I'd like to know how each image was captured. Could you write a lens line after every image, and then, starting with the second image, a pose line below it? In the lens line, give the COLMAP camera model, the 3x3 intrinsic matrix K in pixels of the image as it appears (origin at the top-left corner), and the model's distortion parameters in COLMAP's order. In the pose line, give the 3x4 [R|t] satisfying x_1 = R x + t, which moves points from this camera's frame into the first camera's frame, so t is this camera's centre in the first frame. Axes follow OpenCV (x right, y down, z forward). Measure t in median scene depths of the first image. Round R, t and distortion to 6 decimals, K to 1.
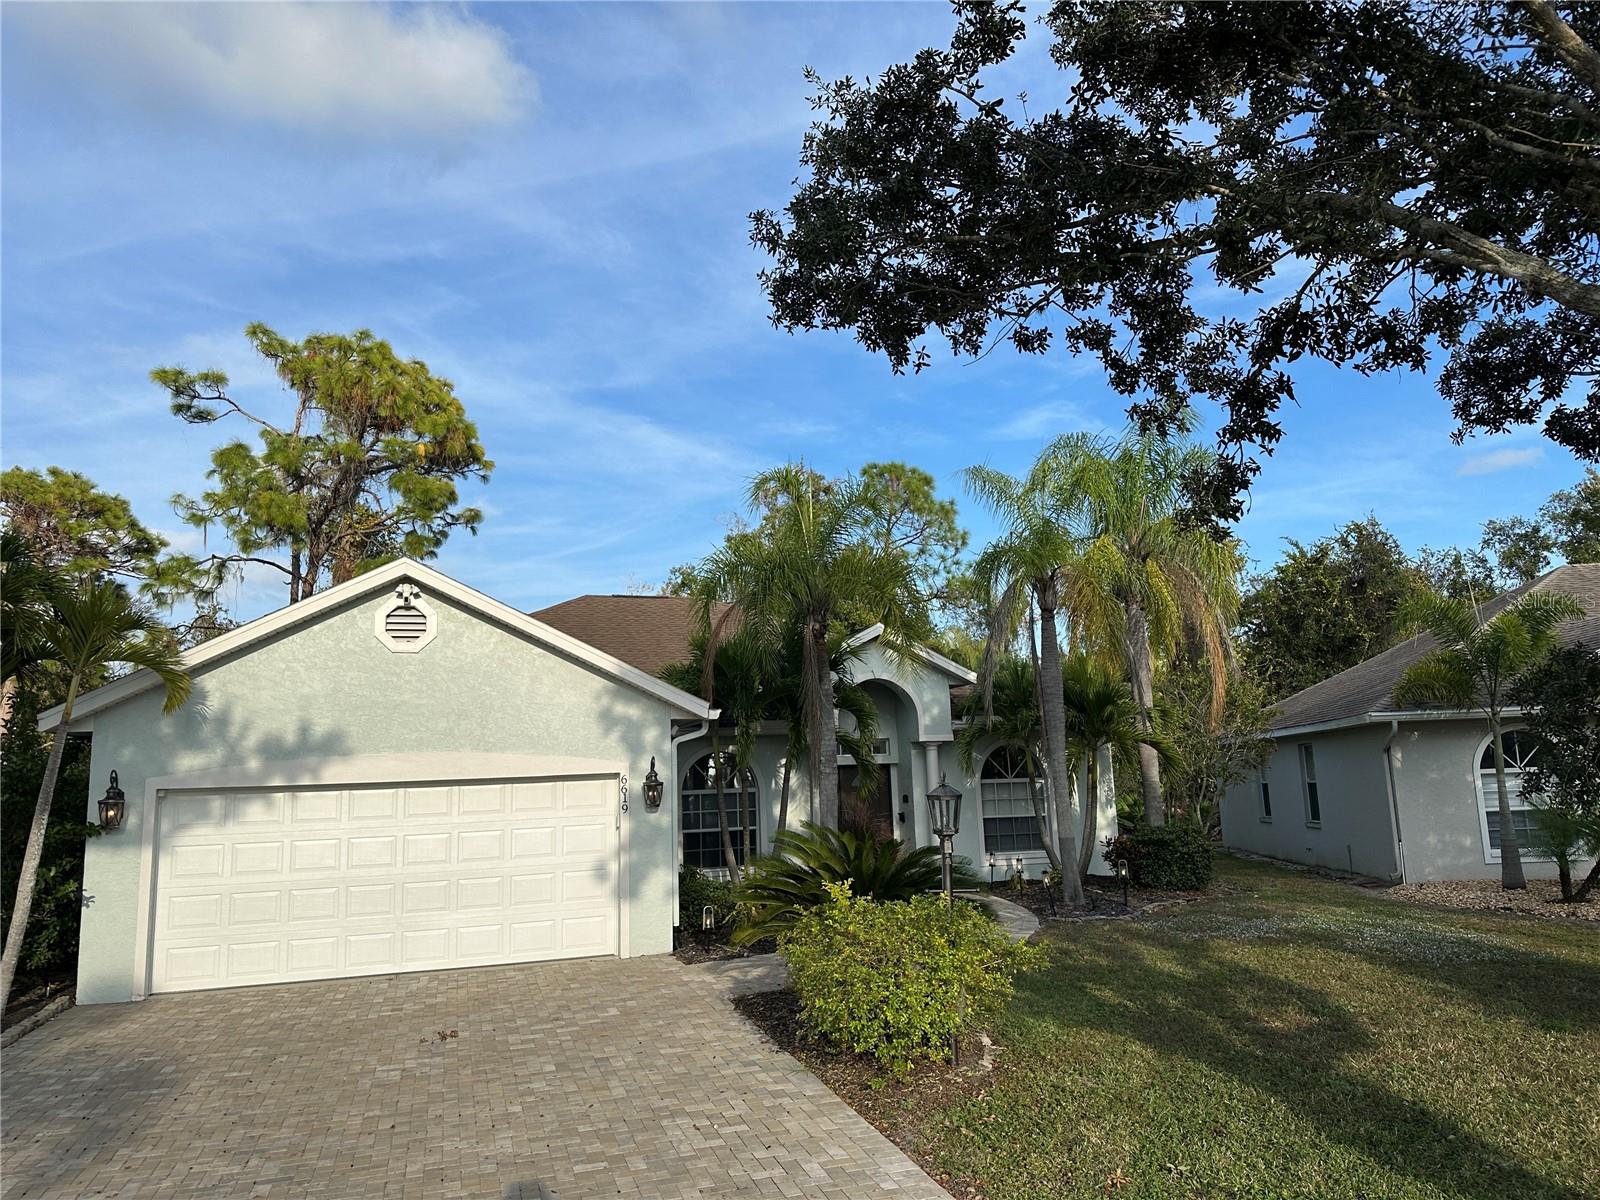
lens RADIAL K [[1111.1, 0, 810.8], [0, 1111.1, 600.9], [0, 0, 1]] dist [0.171355, -0.309026]
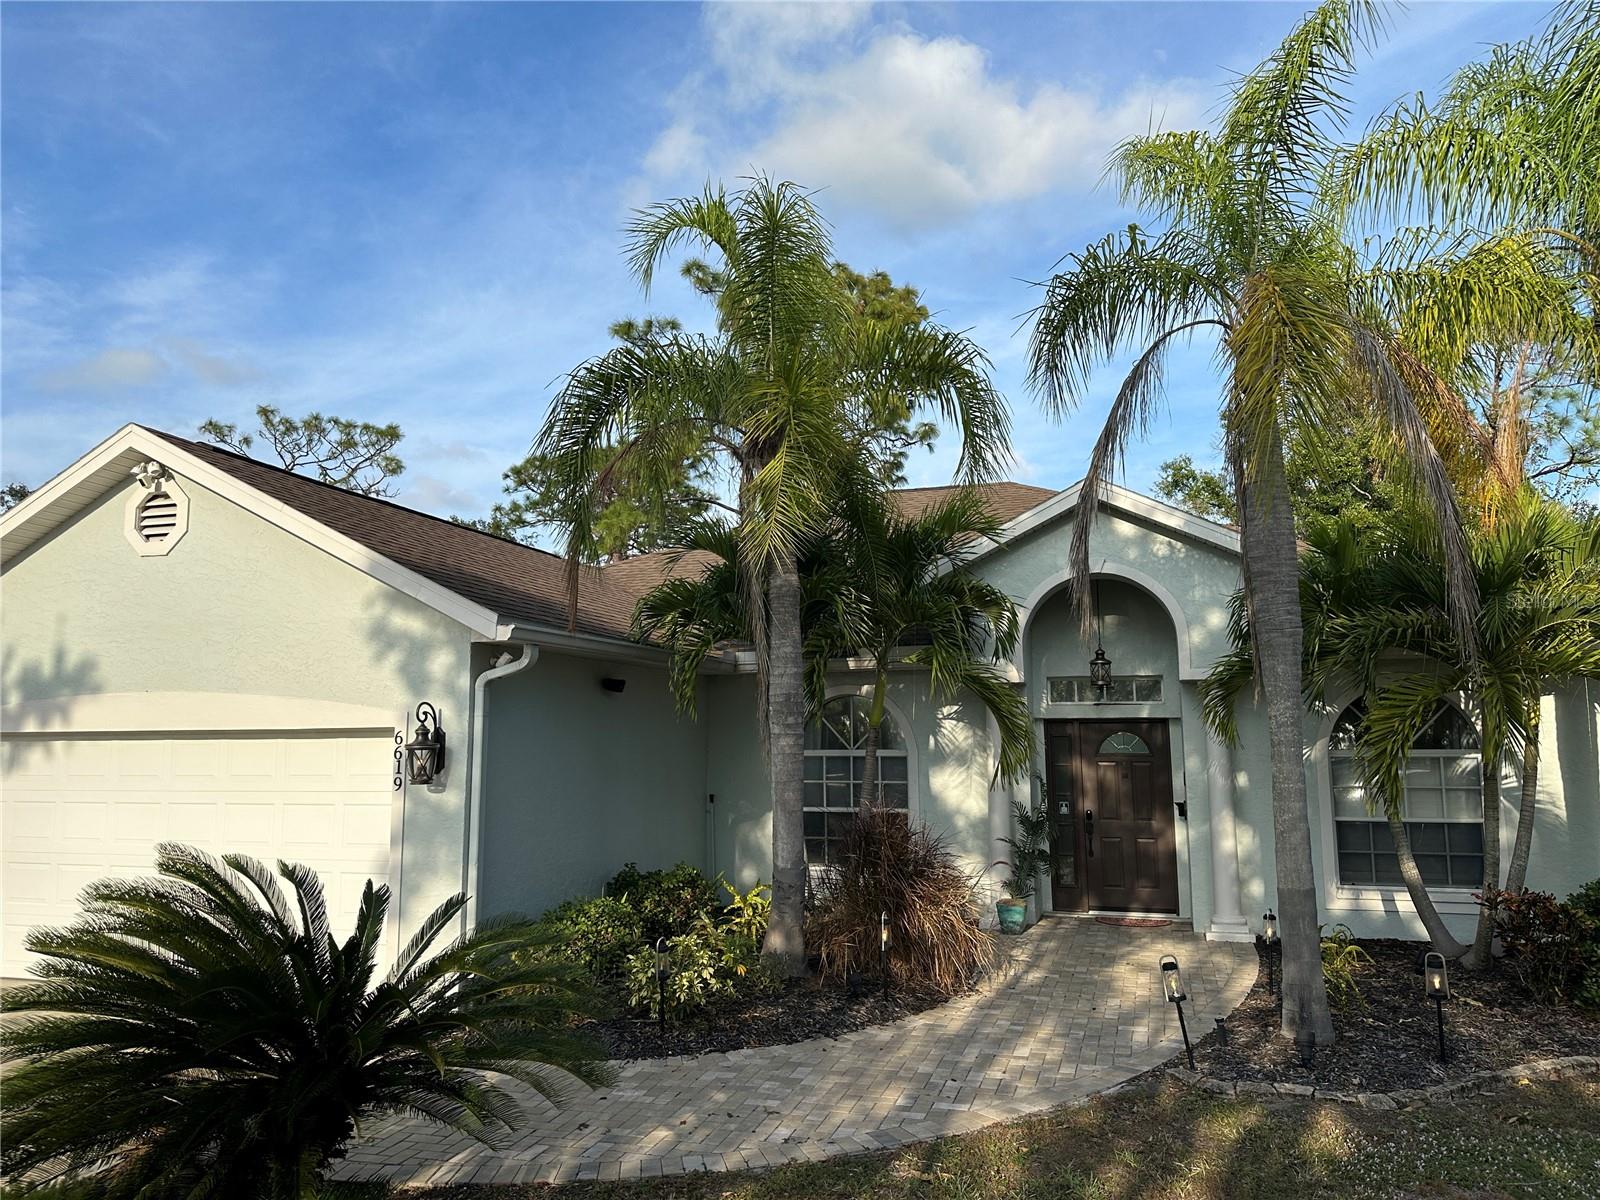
lens RADIAL K [[1117.1, 0, 797.1], [0, 1117.1, 602.1], [0, 0, 1]] dist [0.094237, -0.121299]
pose [[0.819564, -0.039908, -0.571596, 0.373799], [0.069940, 0.997080, 0.030666, 0.080298], [0.568703, -0.065110, 0.819962, 0.602421]]
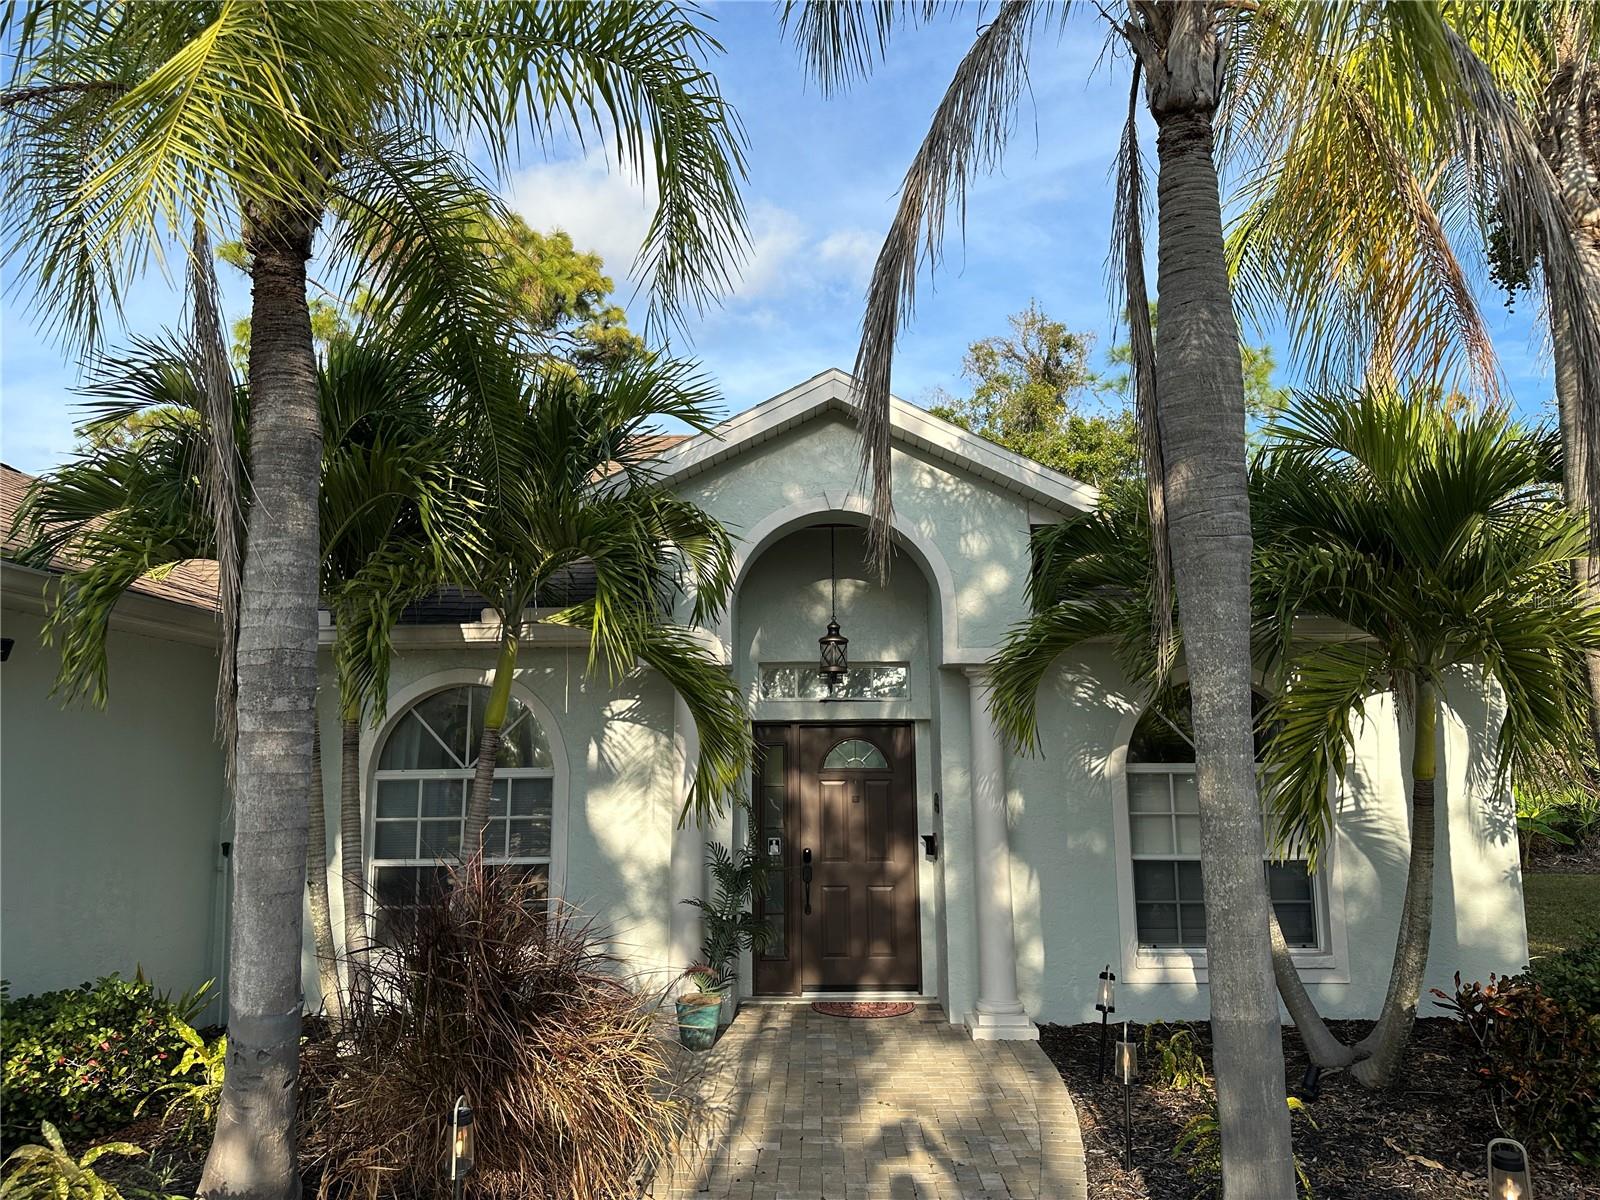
lens RADIAL K [[1117.1, 0, 797.1], [0, 1117.1, 602.1], [0, 0, 1]] dist [0.094237, -0.121299]
pose [[0.948119, -0.016014, -0.317513, 0.246638], [0.026299, 0.999258, 0.028130, 0.129665], [0.316827, -0.035021, 0.947837, 0.849581]]
